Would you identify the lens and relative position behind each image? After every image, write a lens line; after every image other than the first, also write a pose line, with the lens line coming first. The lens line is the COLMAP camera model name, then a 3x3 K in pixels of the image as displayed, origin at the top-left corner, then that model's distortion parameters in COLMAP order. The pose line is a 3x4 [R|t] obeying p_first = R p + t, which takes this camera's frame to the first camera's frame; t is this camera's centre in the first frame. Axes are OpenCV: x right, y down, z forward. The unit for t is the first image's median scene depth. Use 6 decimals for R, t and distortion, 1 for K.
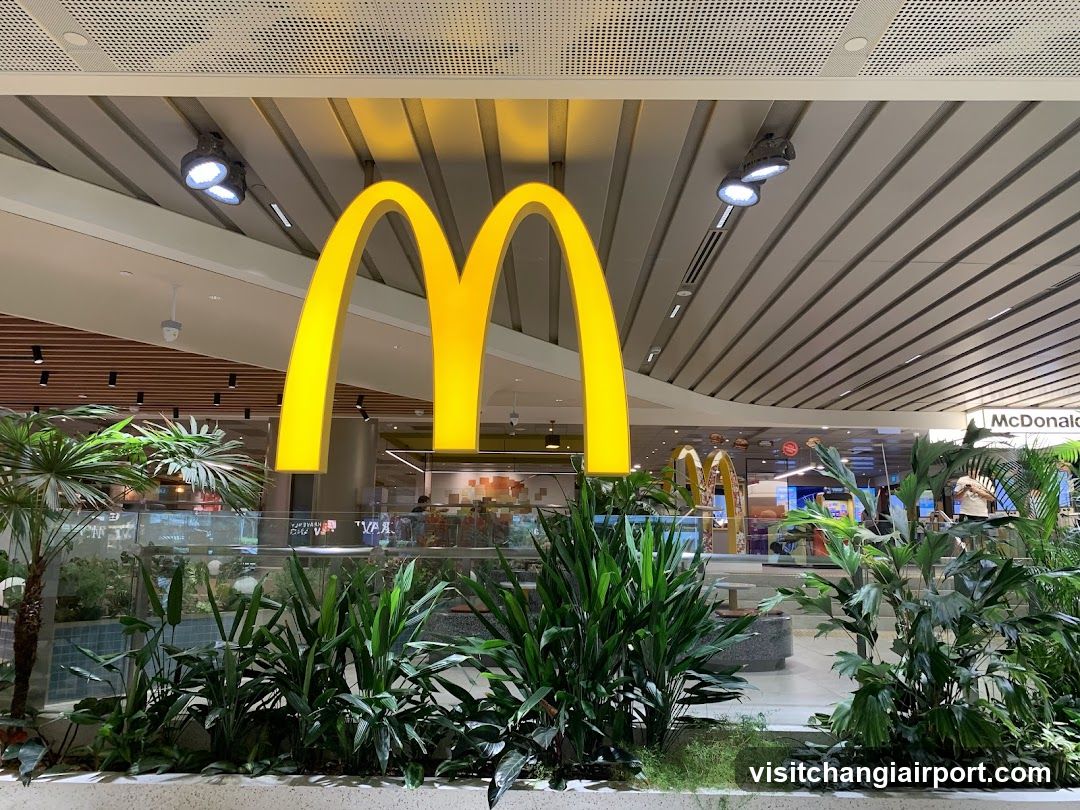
lens RADIAL K [[819.1, 0, 540.0], [0, 819.1, 405.0], [0, 0, 1]] dist [0.008443, 0.007543]
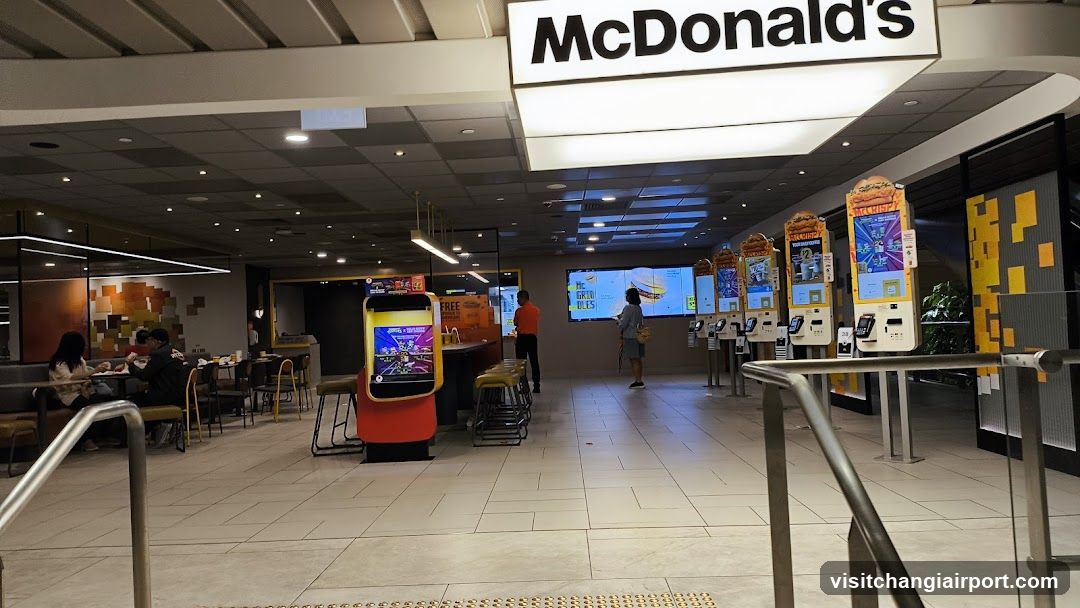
lens RADIAL K [[792.8, 0, 520.8], [0, 792.8, 306.4], [0, 0, 1]] dist [0.119198, -0.207759]
pose [[0.997705, -0.058027, -0.034887, 1.409155], [0.062311, 0.988492, 0.137842, 0.182829], [0.026487, -0.139700, 0.989840, 1.825634]]
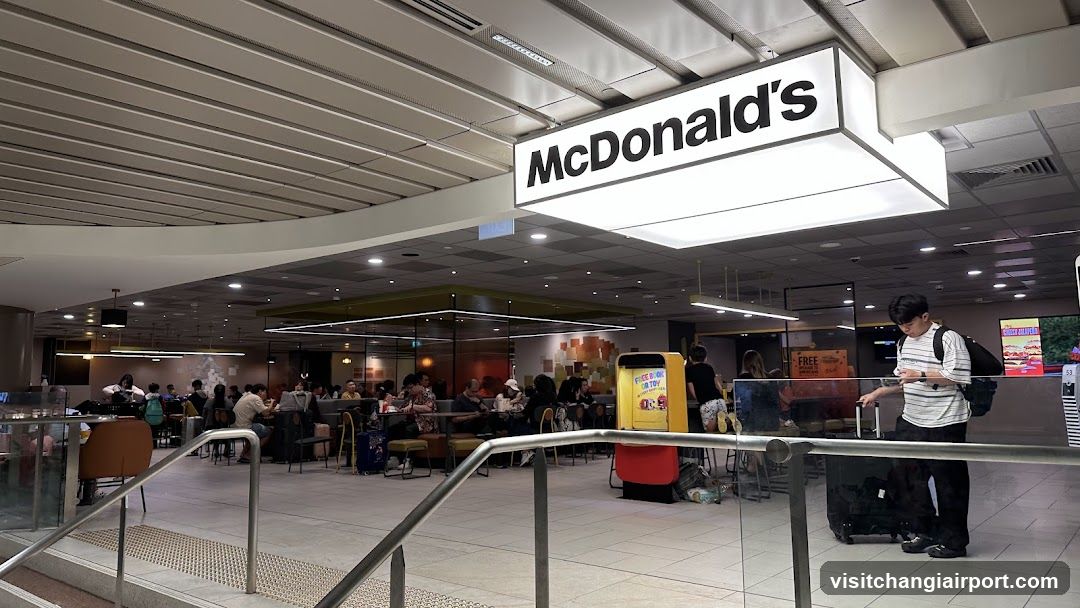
lens RADIAL K [[747.7, 0, 540.0], [0, 747.7, 304.0], [0, 0, 1]] dist [0.169434, -0.273529]
pose [[0.774285, -0.093144, -0.625945, 1.950124], [0.129060, 0.991563, 0.012096, 0.193020], [0.619537, -0.090151, 0.779773, 1.879472]]
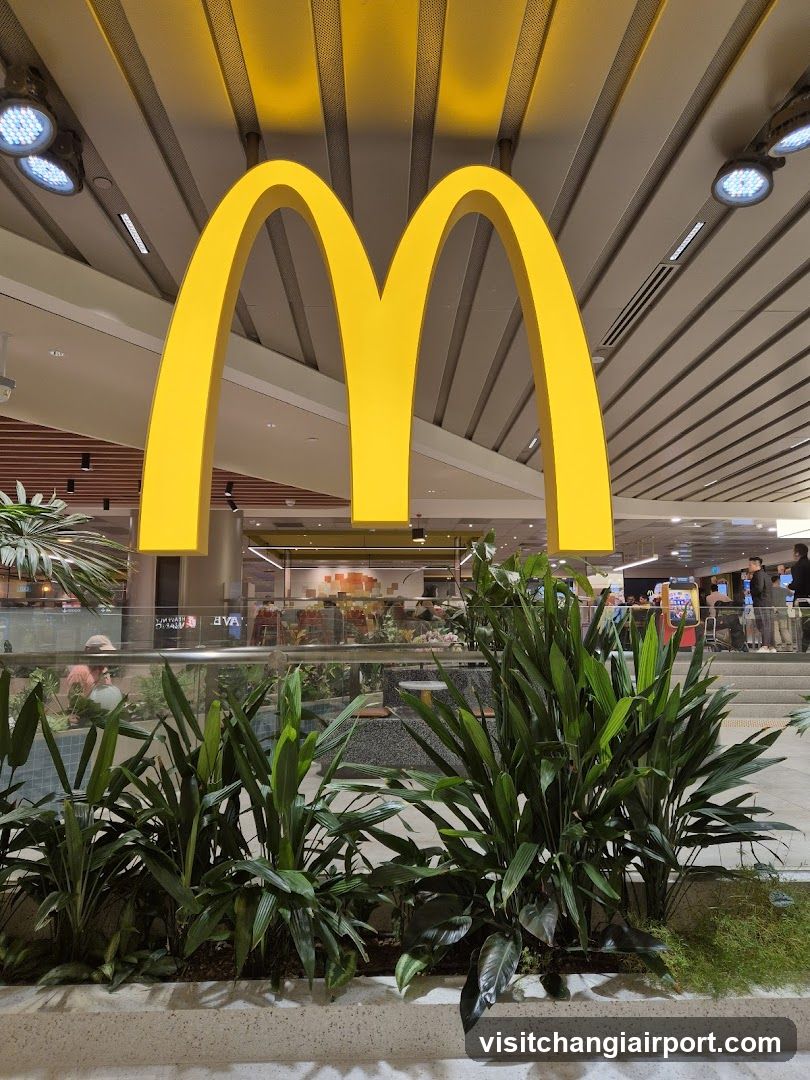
lens RADIAL K [[717.9, 0, 410.9], [0, 717.9, 548.4], [0, 0, 1]] dist [0.038190, -0.000547]
pose [[0.998730, -0.010547, 0.049270, -0.103176], [0.008028, 0.998664, 0.051043, 0.044055], [-0.049742, -0.050583, 0.997480, 0.323052]]
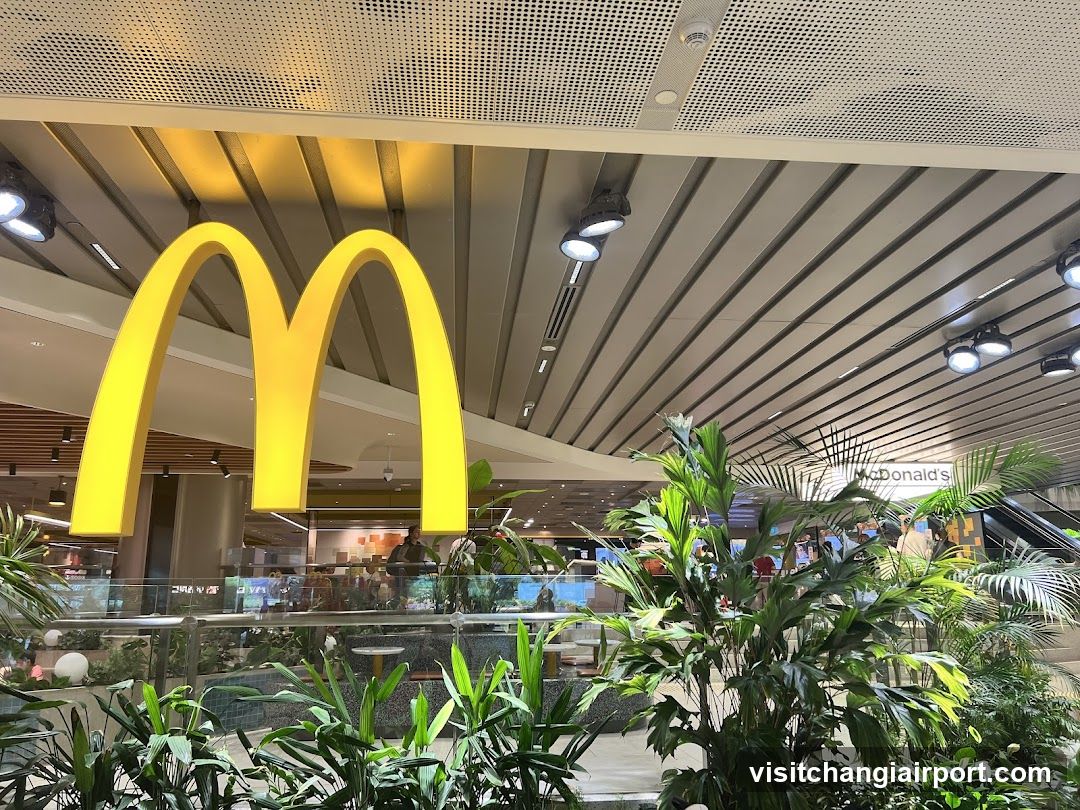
lens RADIAL K [[800.2, 0, 540.0], [0, 800.2, 405.0], [0, 0, 1]] dist [0.081082, -0.096629]
pose [[0.993231, 0.005986, 0.116001, 0.082267], [0.002132, 0.997564, -0.069727, 0.004458], [-0.116135, 0.069502, 0.990799, 0.042655]]
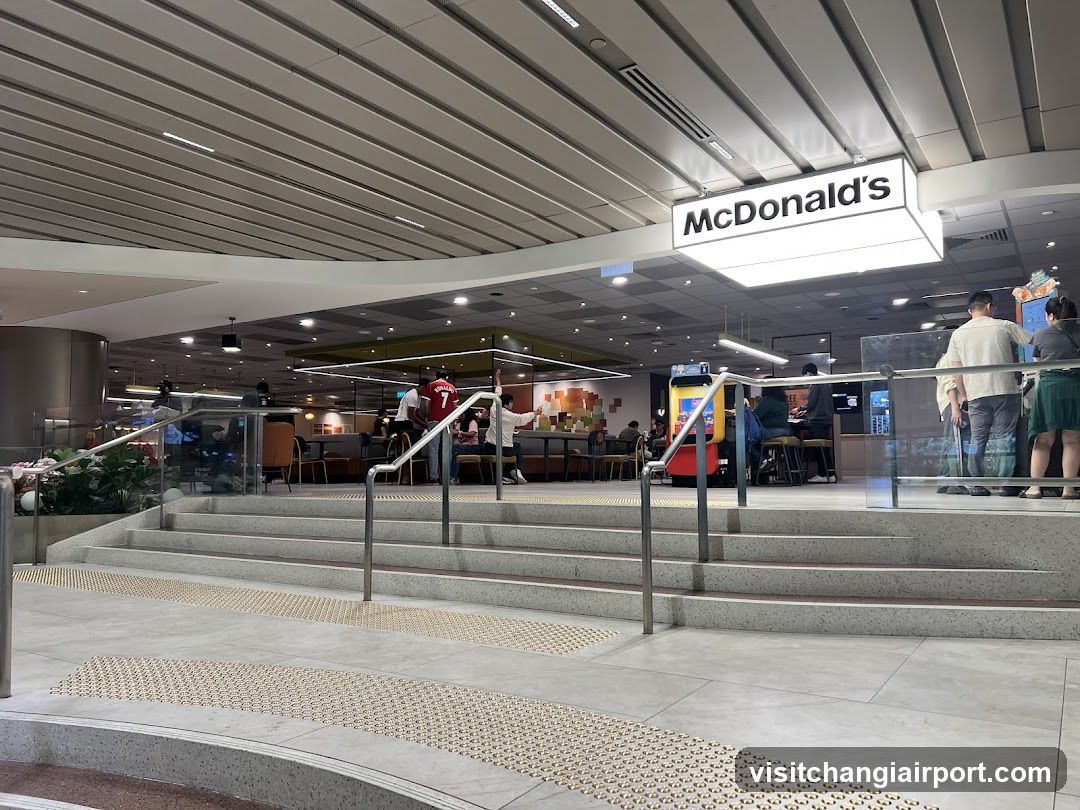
lens RADIAL K [[800.2, 0, 540.0], [0, 800.2, 405.0], [0, 0, 1]] dist [0.081082, -0.096629]
pose [[0.840610, -0.059273, -0.538387, 1.932067], [0.107331, 0.992512, 0.058311, 0.251294], [0.530900, -0.106802, 0.840678, 1.223081]]
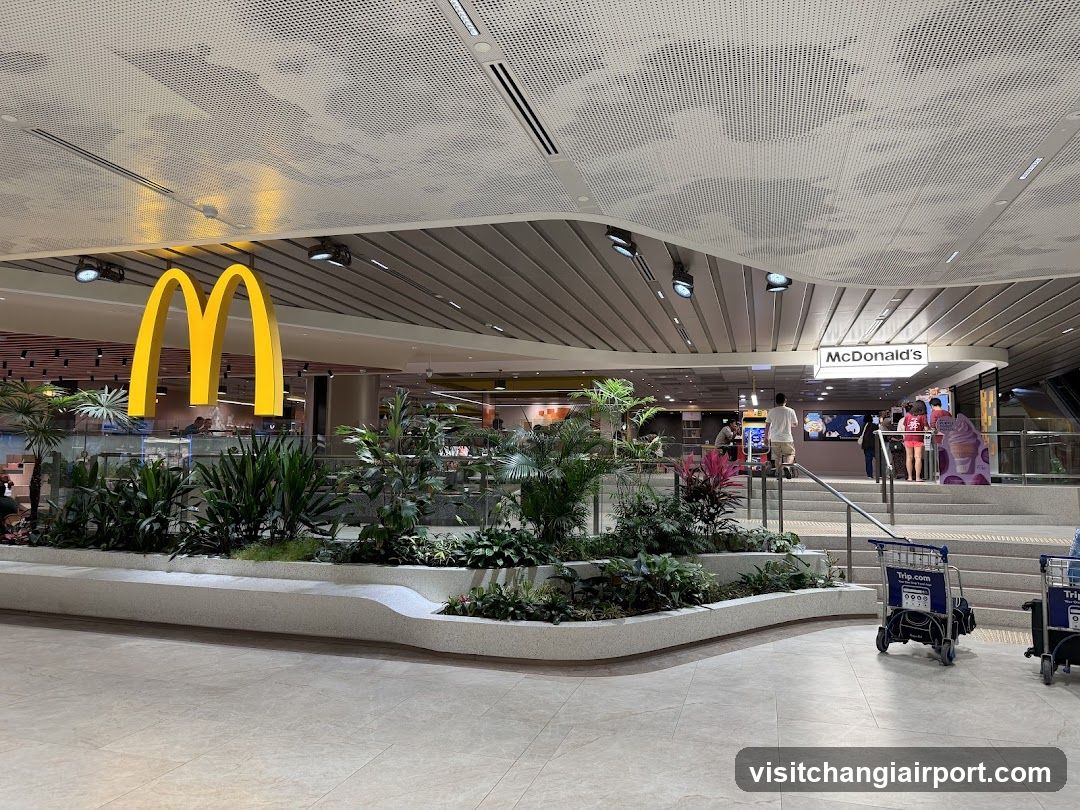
lens RADIAL K [[750.2, 0, 540.0], [0, 750.2, 405.0], [0, 0, 1]] dist [0.026430, -0.001130]
pose [[0.962763, -0.020711, -0.269551, 1.124482], [0.043779, 0.995845, 0.079852, -0.048001], [0.266778, -0.088679, 0.959670, -0.528458]]
